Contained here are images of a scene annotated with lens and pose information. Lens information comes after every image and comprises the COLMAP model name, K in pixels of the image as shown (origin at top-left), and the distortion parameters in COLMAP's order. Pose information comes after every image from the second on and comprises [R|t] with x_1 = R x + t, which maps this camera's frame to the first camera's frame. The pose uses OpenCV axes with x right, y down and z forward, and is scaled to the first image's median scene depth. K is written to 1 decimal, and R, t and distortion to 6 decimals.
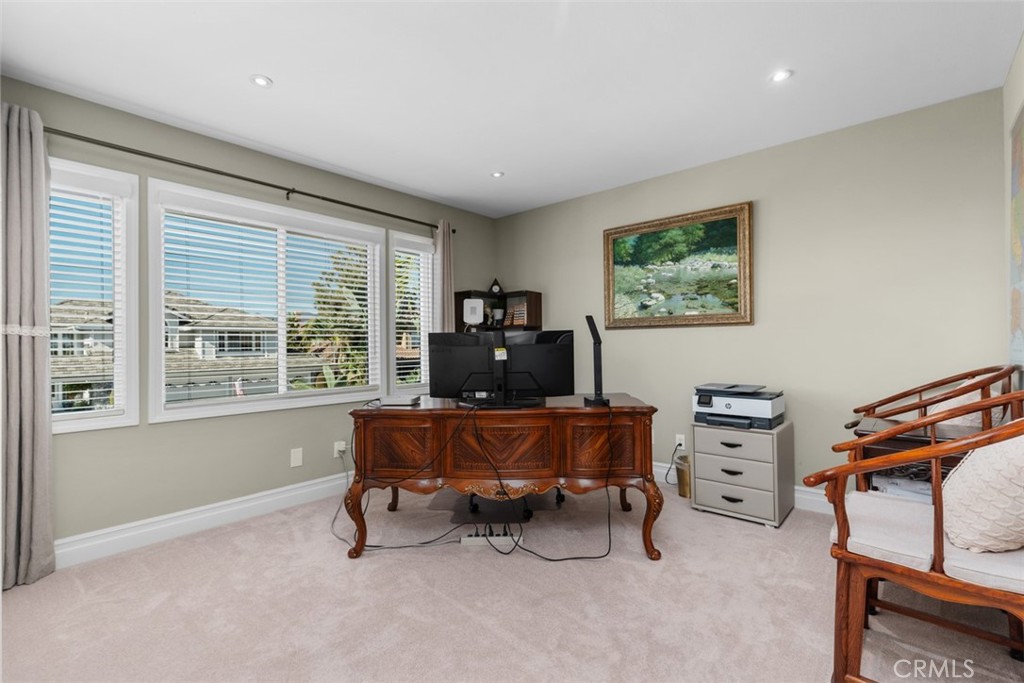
lens RADIAL K [[457.8, 0, 512.0], [0, 457.8, 341.5], [0, 0, 1]] dist [0.002398, 0.000218]
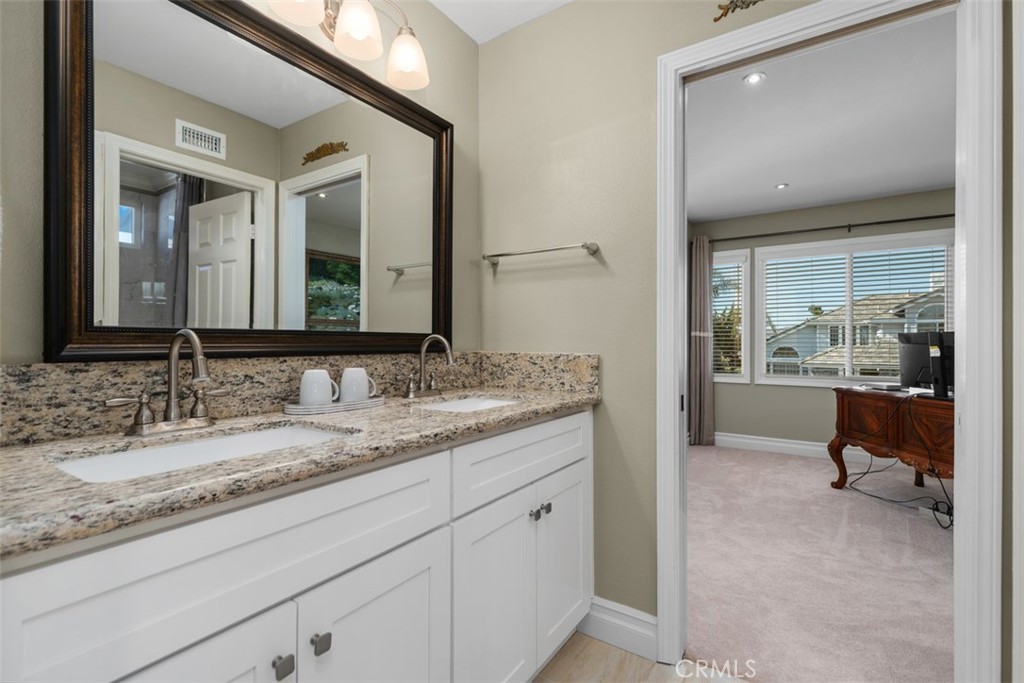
lens RADIAL K [[457.8, 0, 512.0], [0, 457.8, 341.5], [0, 0, 1]] dist [0.002398, 0.000218]
pose [[0.120637, 0.010340, -0.992643, 0.982136], [0.011747, 0.999861, 0.011842, -0.023402], [0.992627, -0.013089, 0.120498, -0.190894]]
